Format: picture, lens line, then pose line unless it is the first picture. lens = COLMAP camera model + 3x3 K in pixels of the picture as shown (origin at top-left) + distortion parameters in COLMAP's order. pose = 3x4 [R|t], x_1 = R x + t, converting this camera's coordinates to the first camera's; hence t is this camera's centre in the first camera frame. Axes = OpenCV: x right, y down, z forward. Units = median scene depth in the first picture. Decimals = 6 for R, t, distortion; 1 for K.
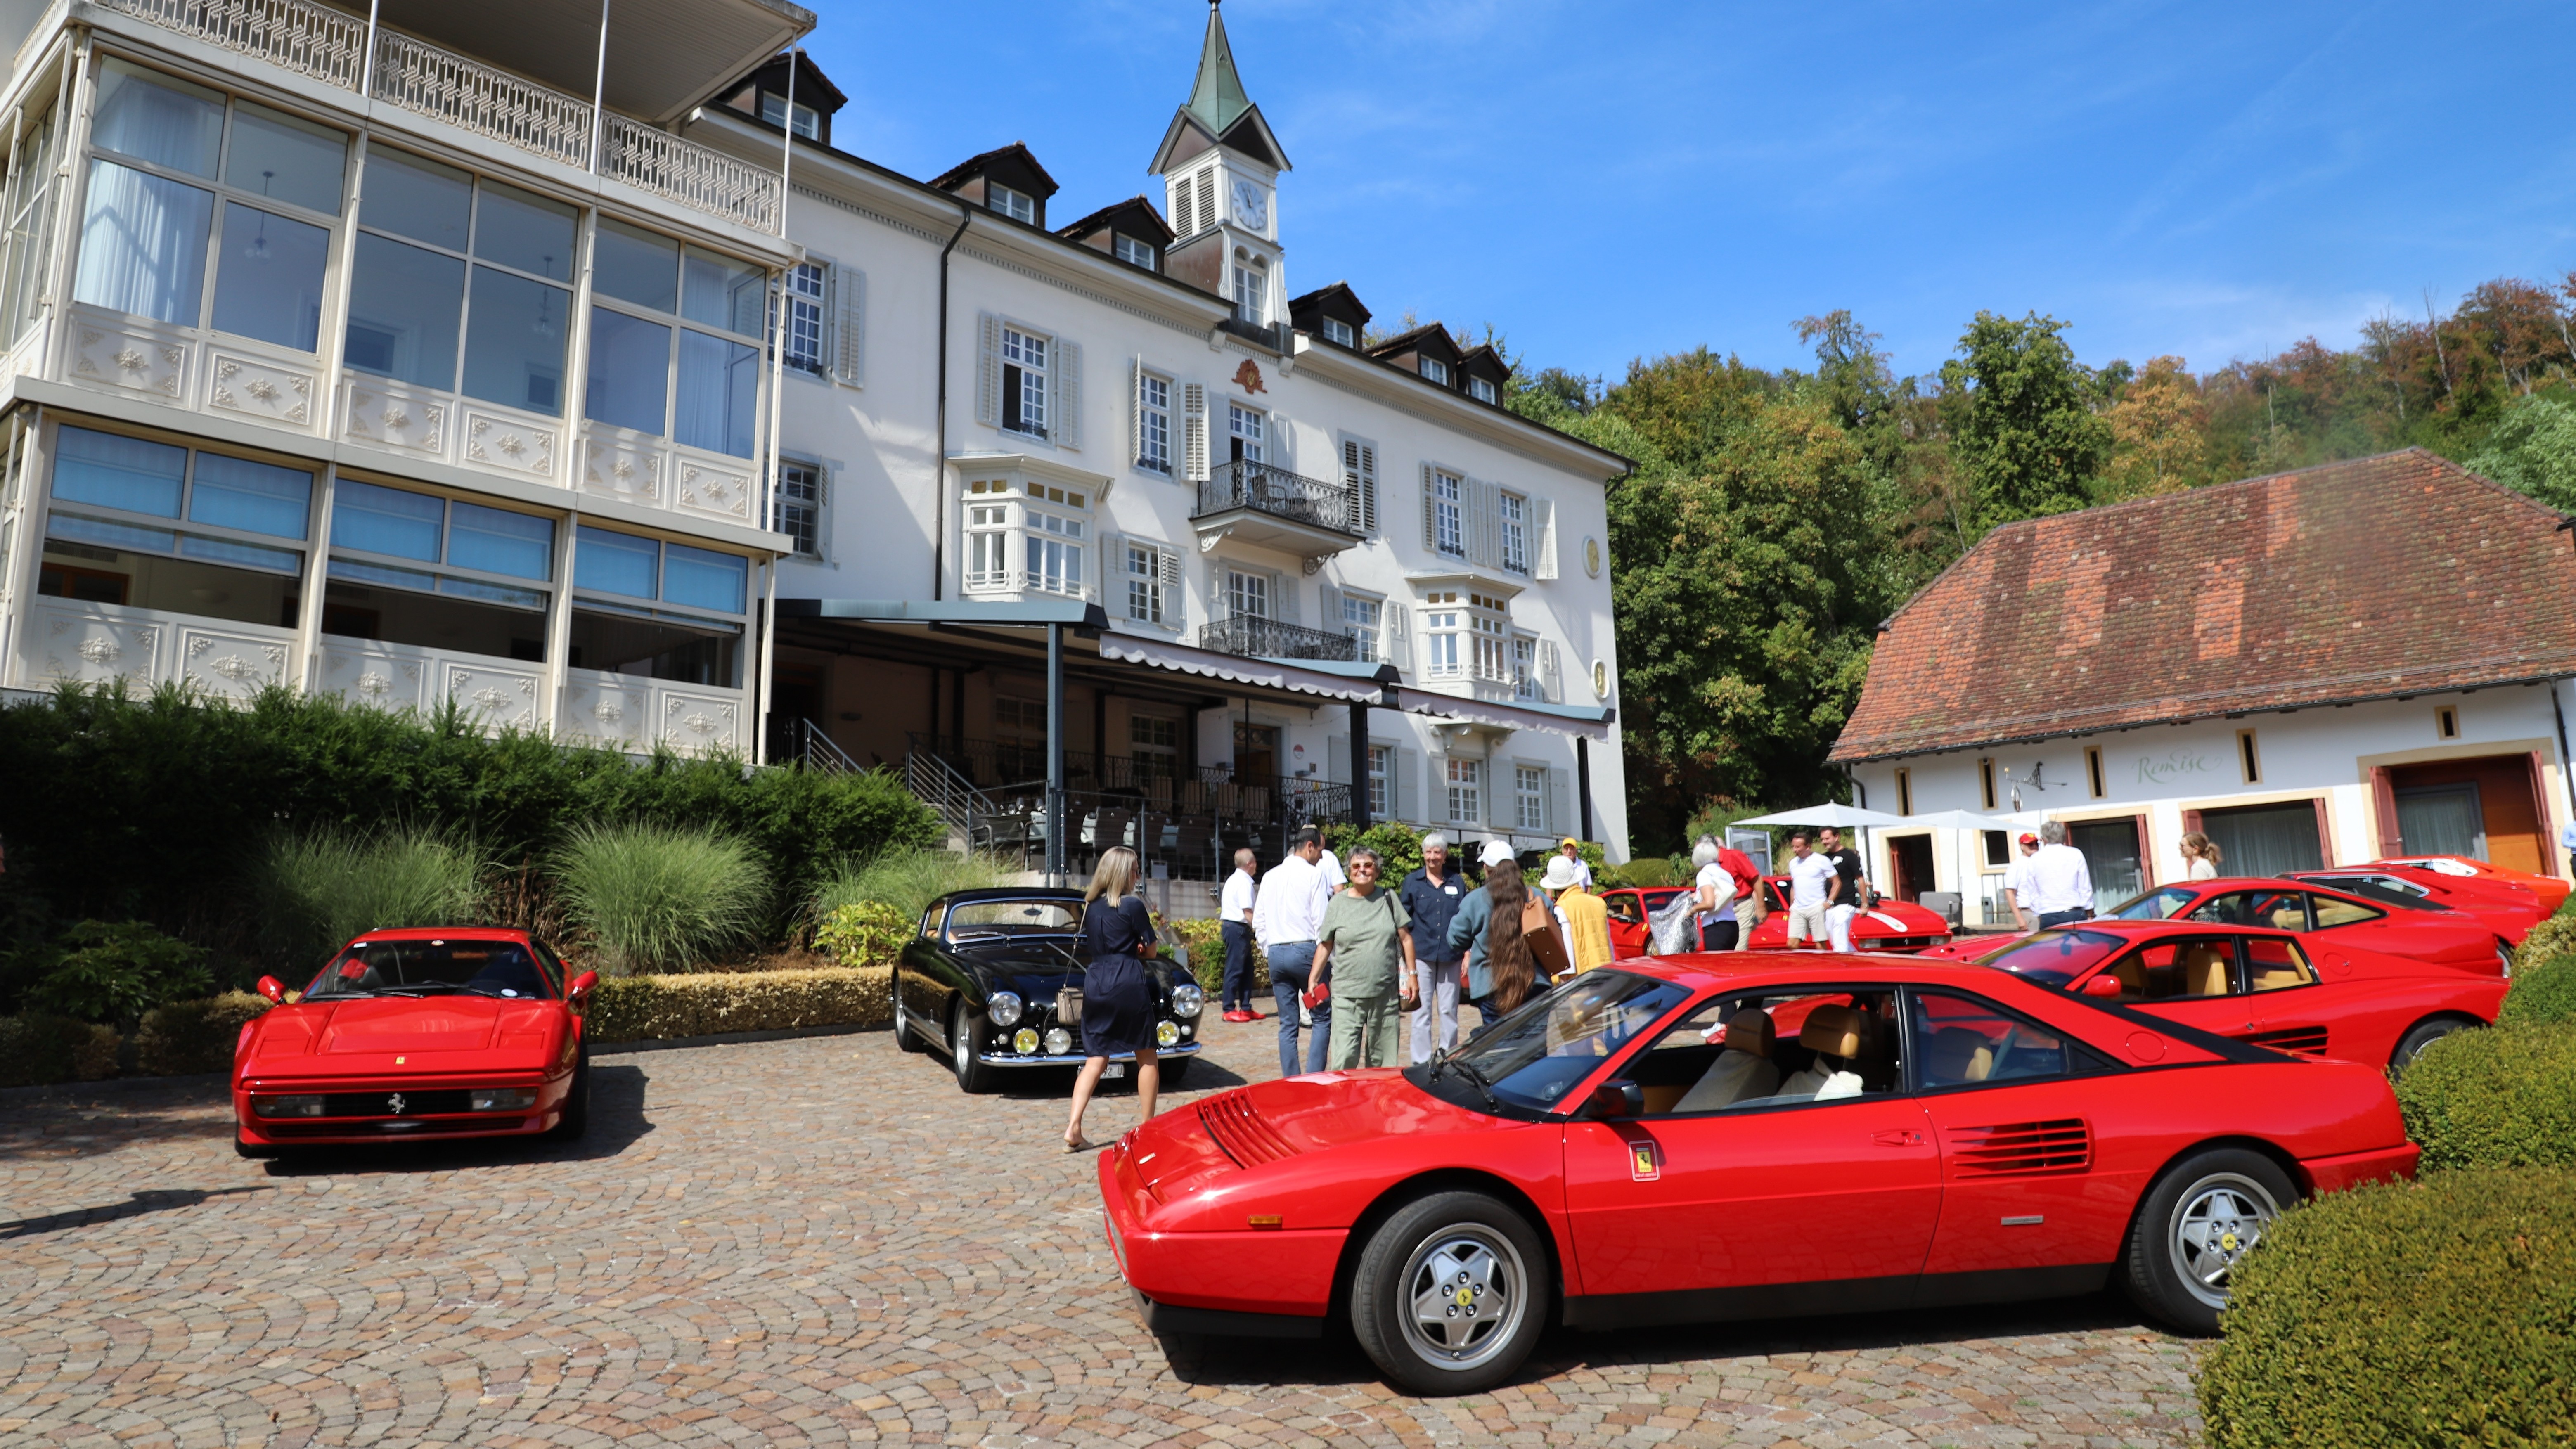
lens RADIAL K [[1796.3, 0, 1281.8], [0, 1796.3, 623.6], [0, 0, 1]] dist [-0.049362, 0.005487]
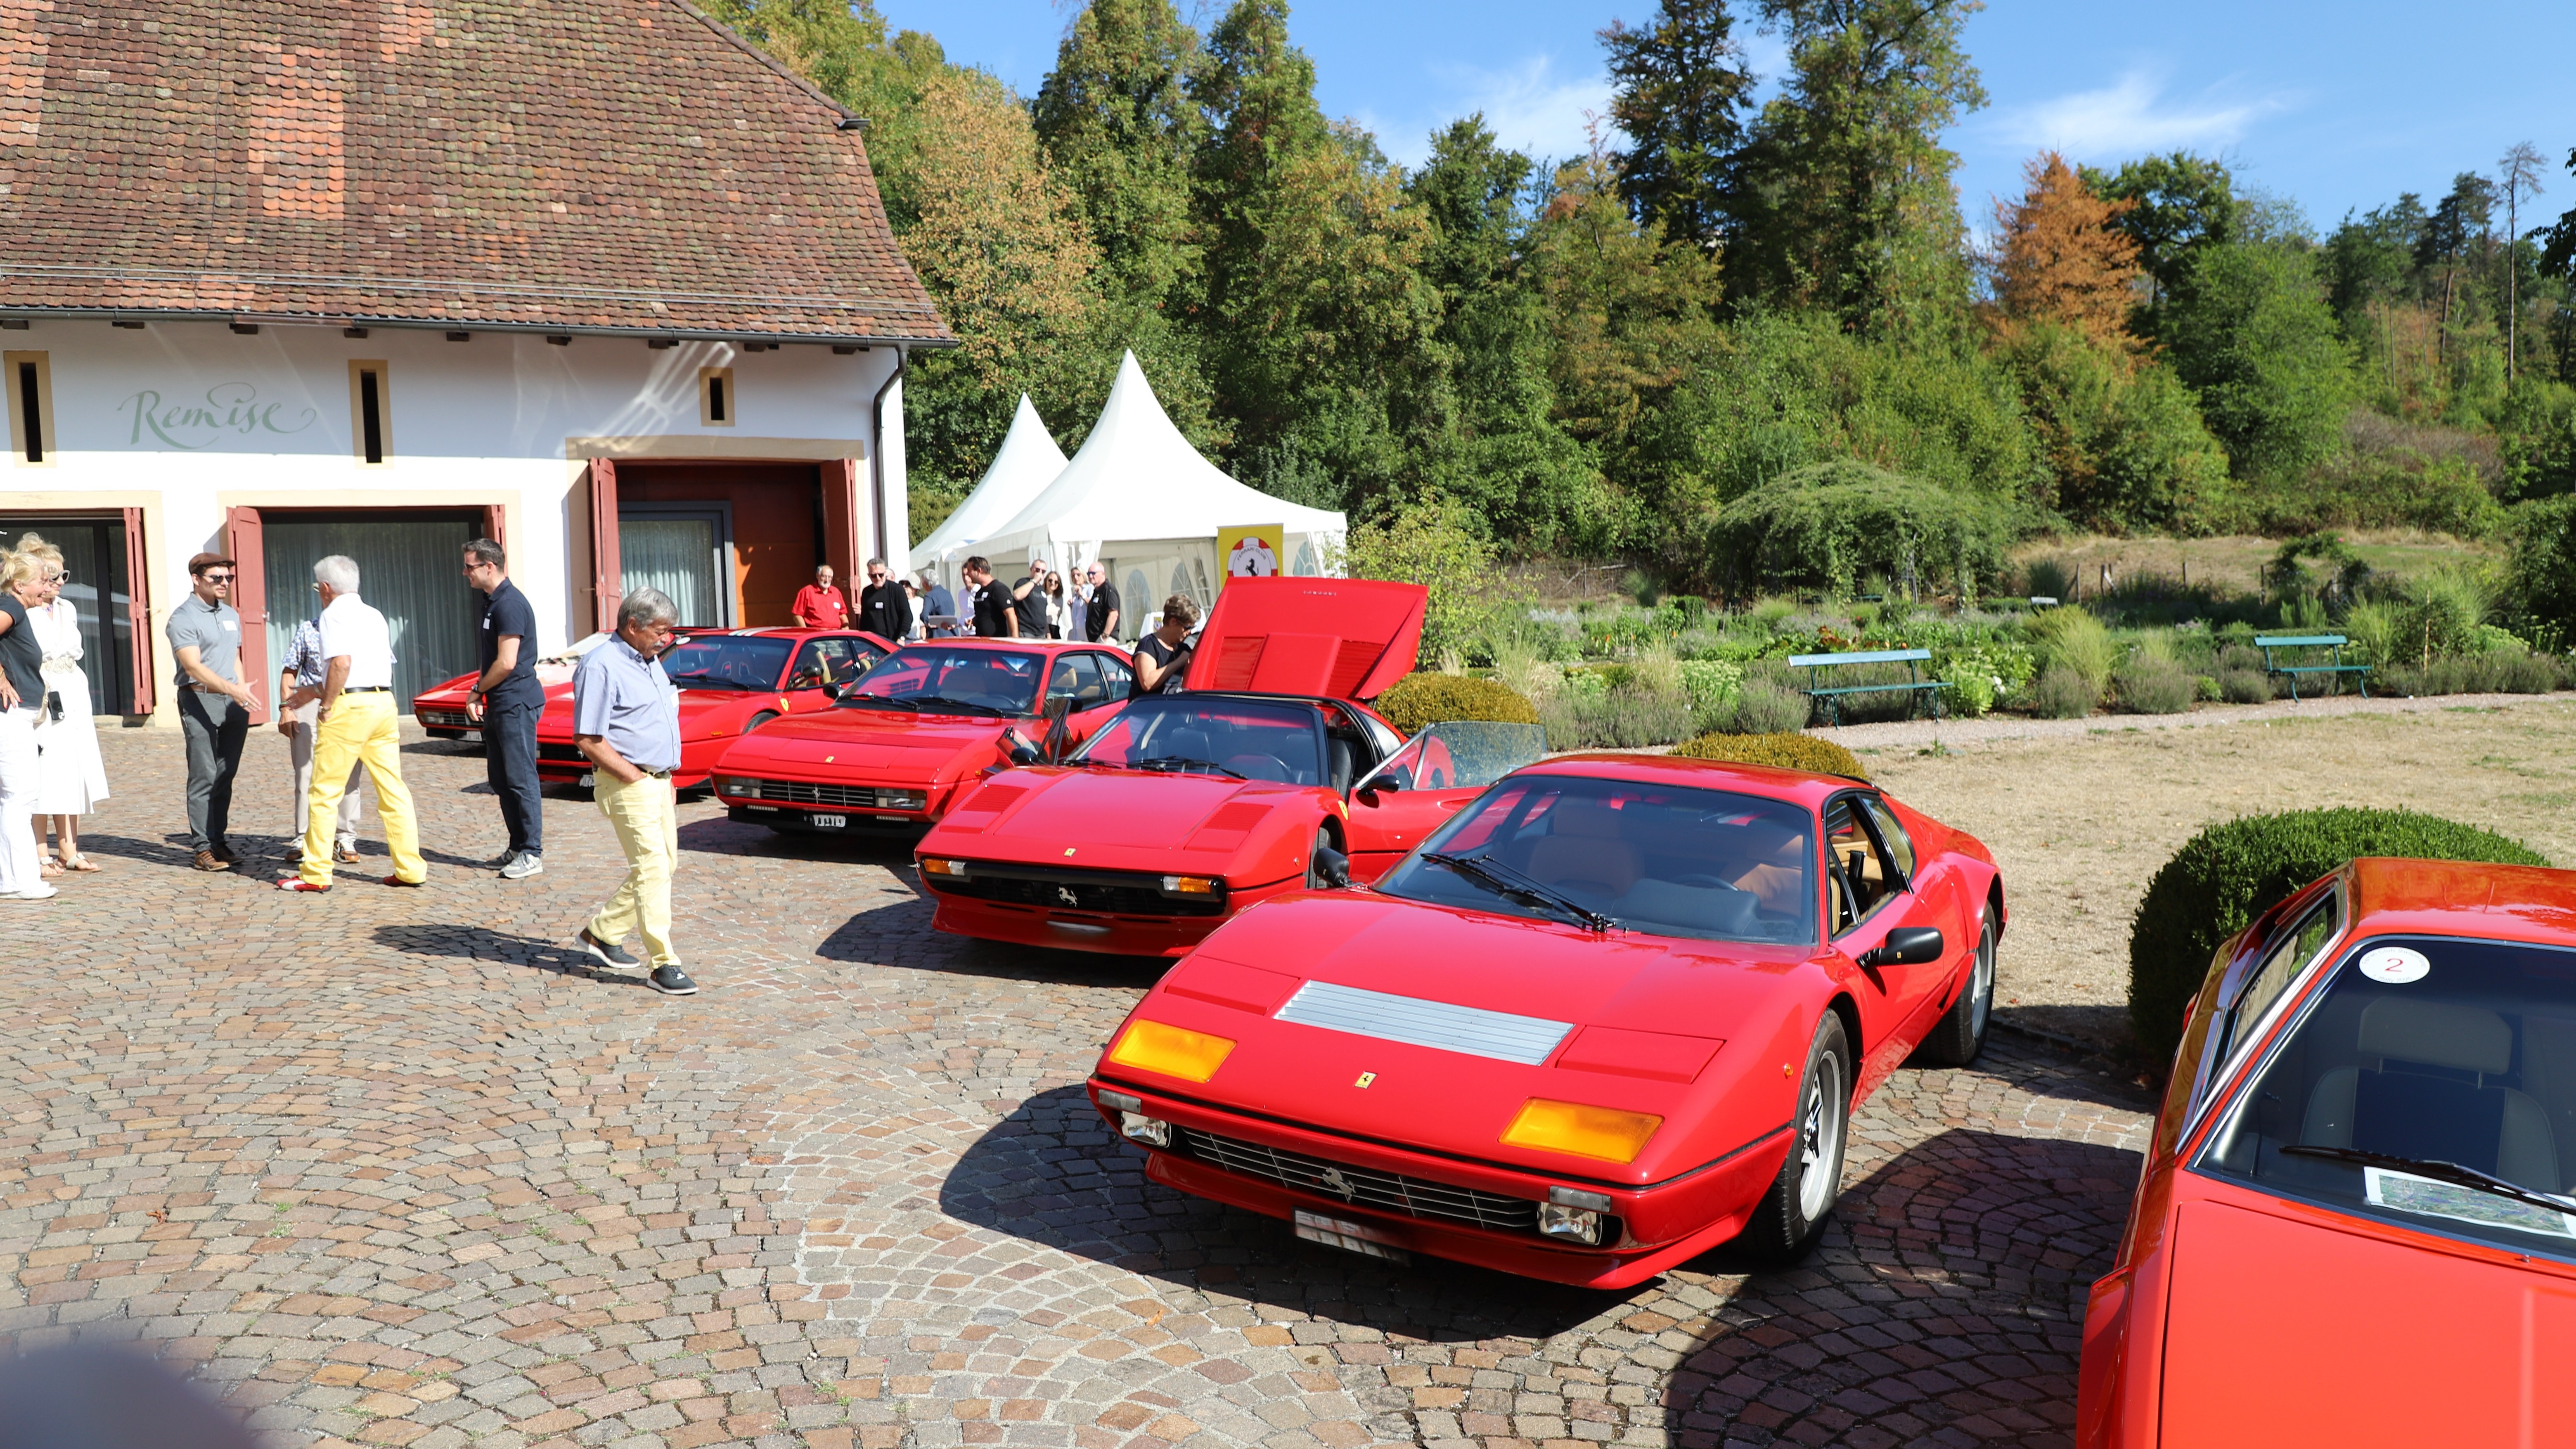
lens RADIAL K [[1825.6, 0, 1288.0], [0, 1825.6, 724.5], [0, 0, 1]] dist [-0.055098, 0.044593]
pose [[0.423100, -0.028661, 0.905629, 0.168204], [-0.162682, 0.980855, 0.107044, 0.059267], [-0.891359, -0.192620, 0.410338, 0.490499]]
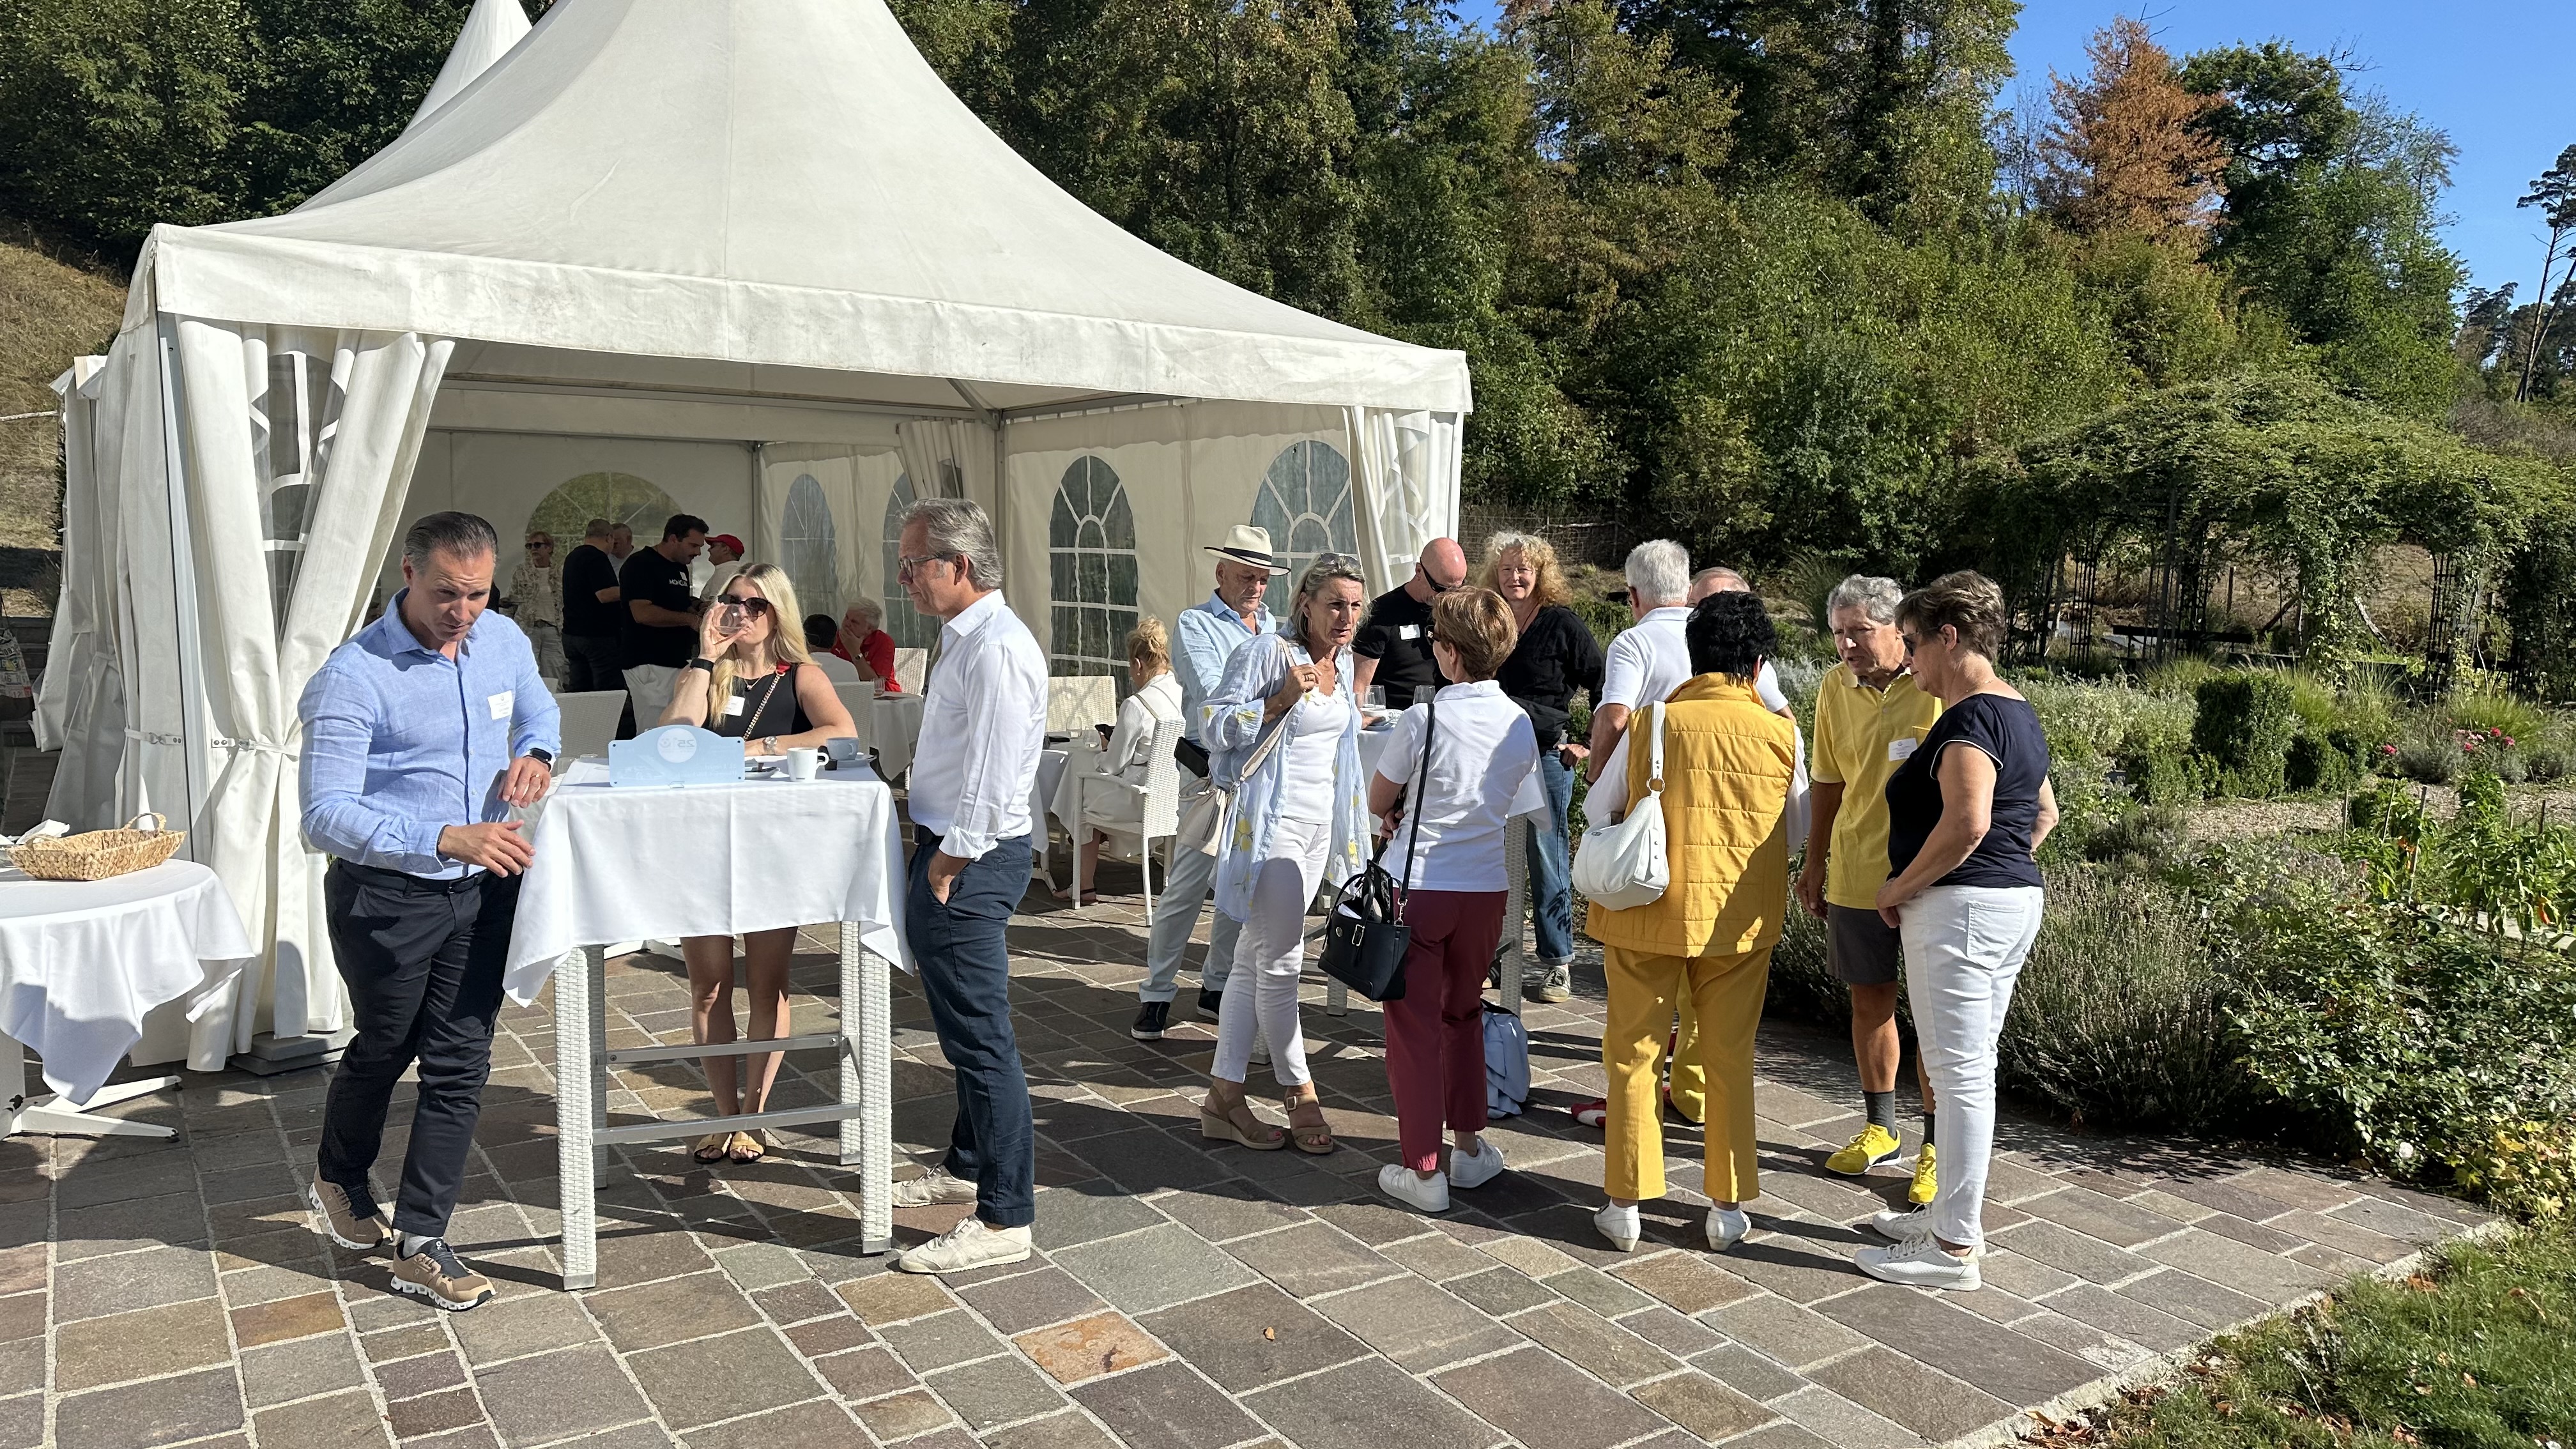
lens RADIAL K [[1629.3, 0, 1288.0], [0, 1629.3, 724.5], [0, 0, 1]] dist [-0.002514, -0.002047]
pose [[0.296683, -0.061514, 0.952993, 0.657276], [-0.241612, 0.960621, 0.137225, 0.071703], [-0.923906, -0.270966, 0.270137, 0.743120]]
